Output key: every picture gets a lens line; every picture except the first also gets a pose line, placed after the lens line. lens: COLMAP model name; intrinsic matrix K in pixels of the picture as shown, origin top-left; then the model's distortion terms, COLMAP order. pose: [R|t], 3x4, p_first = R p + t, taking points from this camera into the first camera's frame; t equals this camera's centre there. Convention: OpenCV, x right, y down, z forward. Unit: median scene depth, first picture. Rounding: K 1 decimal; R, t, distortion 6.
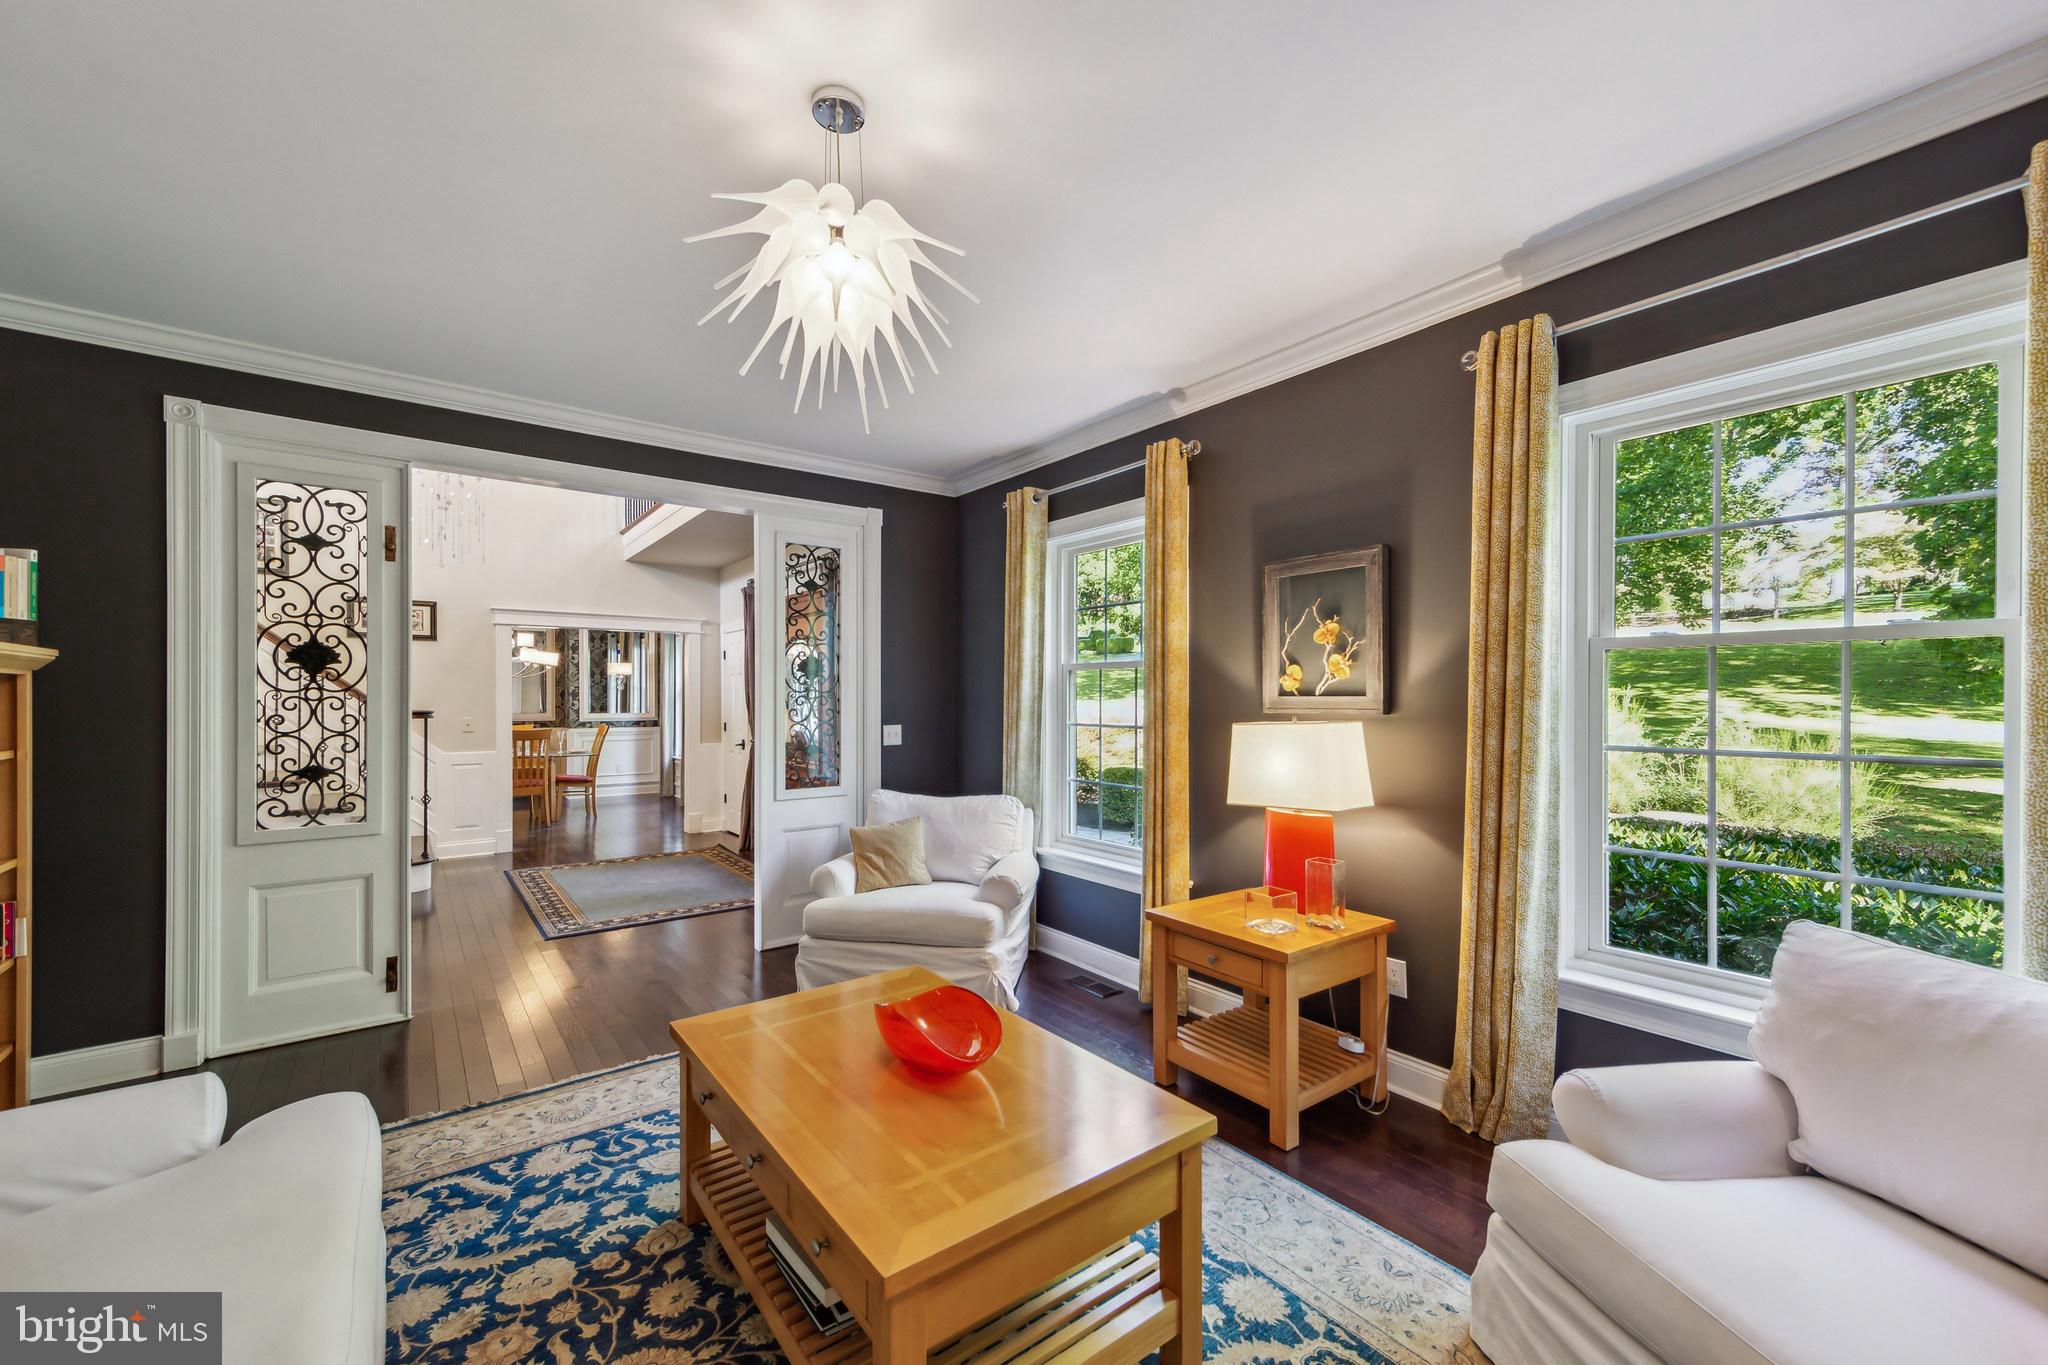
lens RADIAL K [[807.2, 0, 1032.1], [0, 807.2, 690.8], [0, 0, 1]] dist [0.009886, -0.000210]
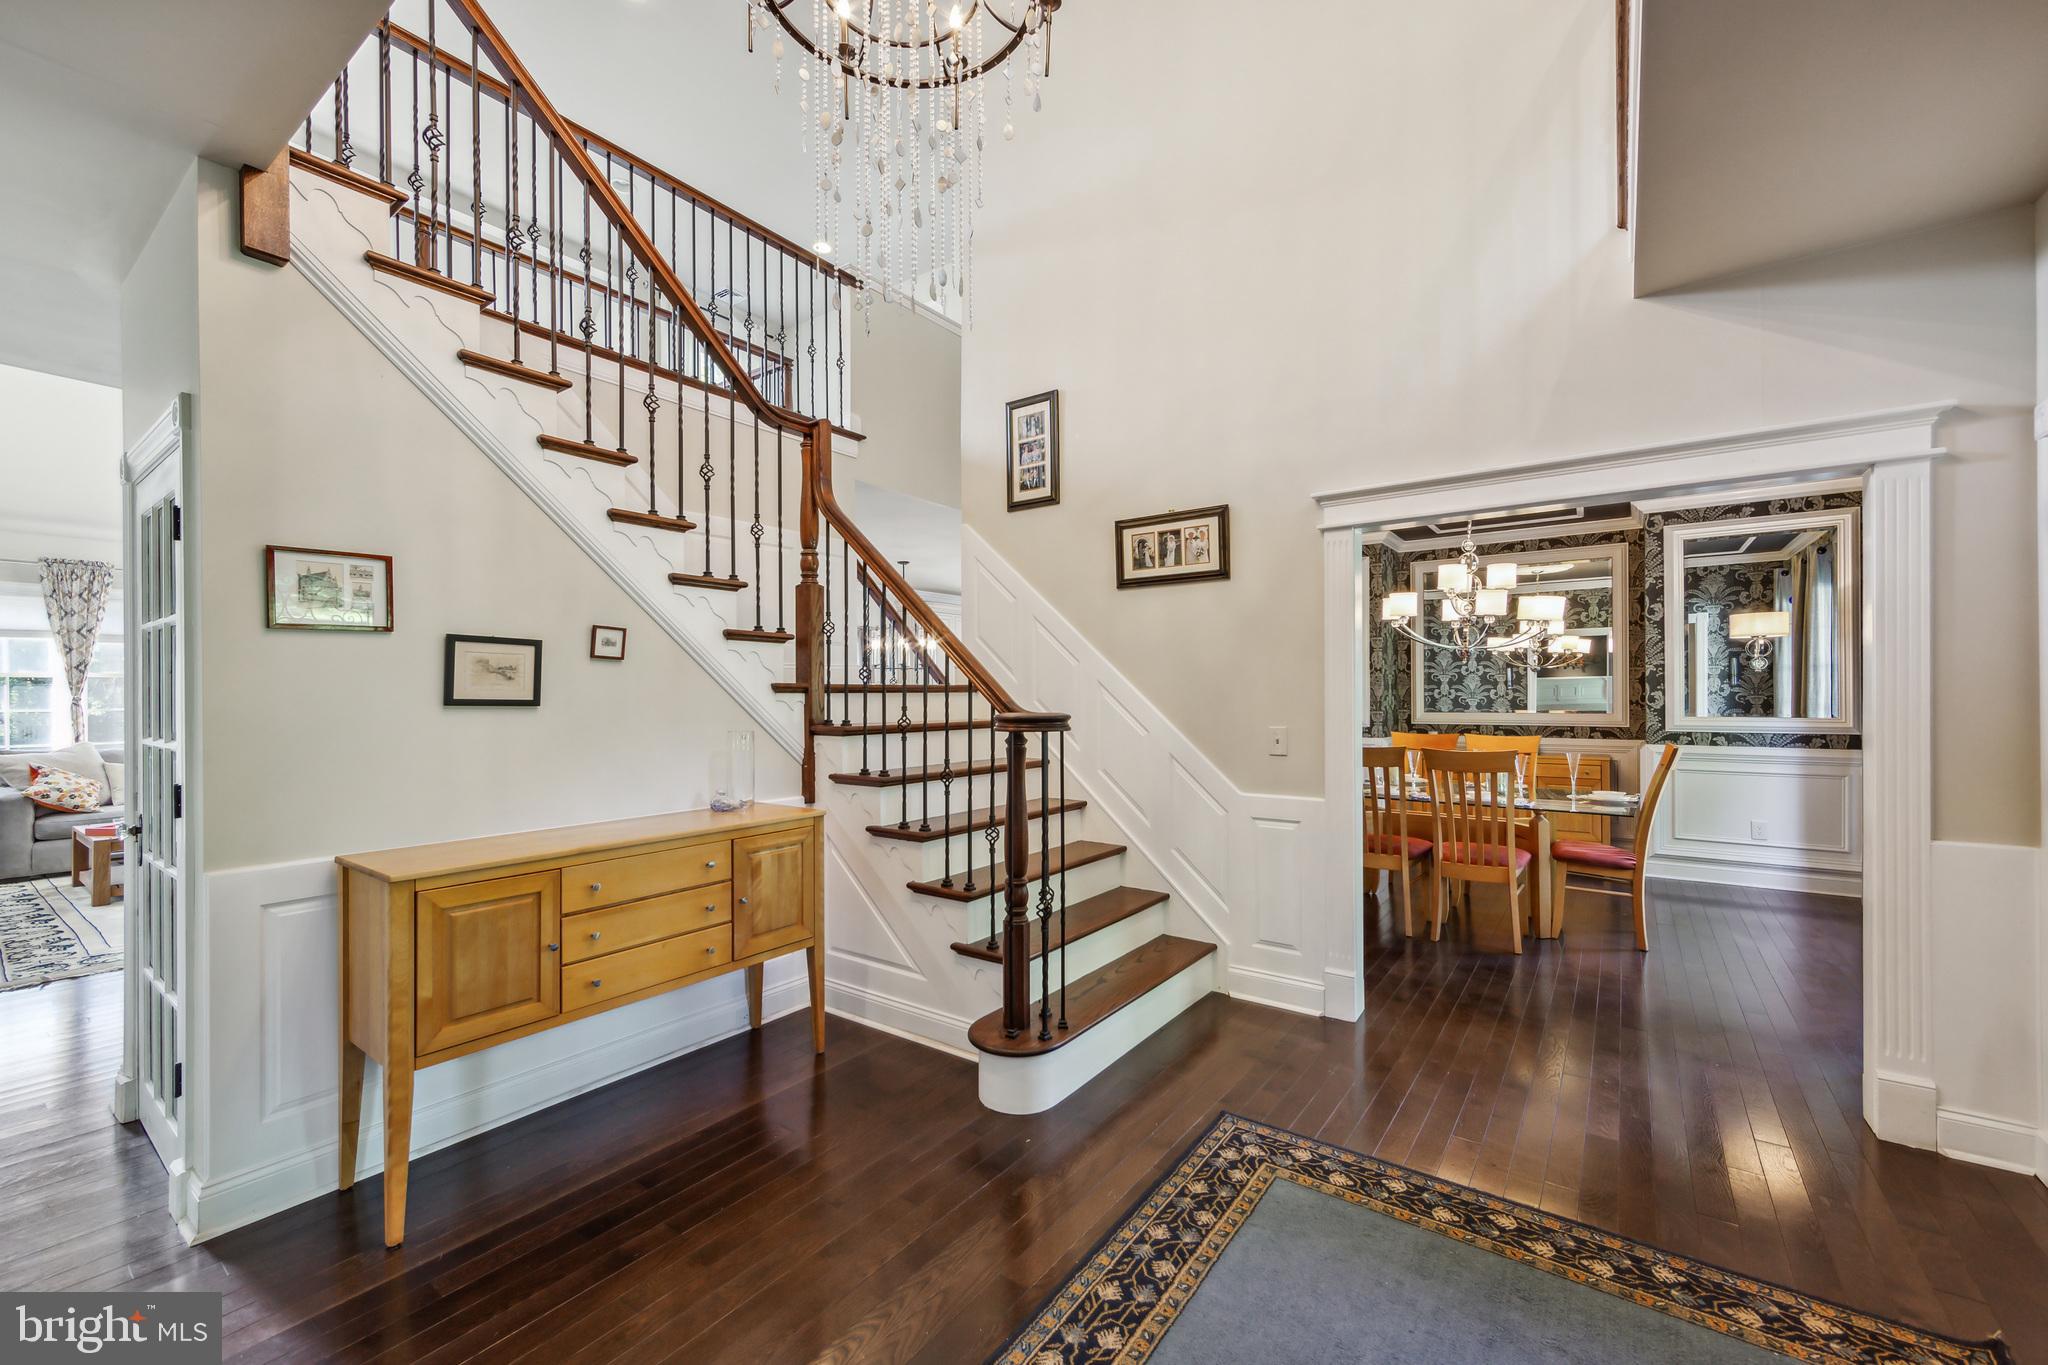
lens RADIAL K [[819.4, 0, 1026.0], [0, 819.4, 690.9], [0, 0, 1]] dist [-0.000329, 0.000146]
pose [[0.279155, -0.002806, -0.960242, -0.219781], [0.014247, 0.999898, 0.001220, 0.006896], [0.960140, -0.014021, 0.279167, 0.606714]]
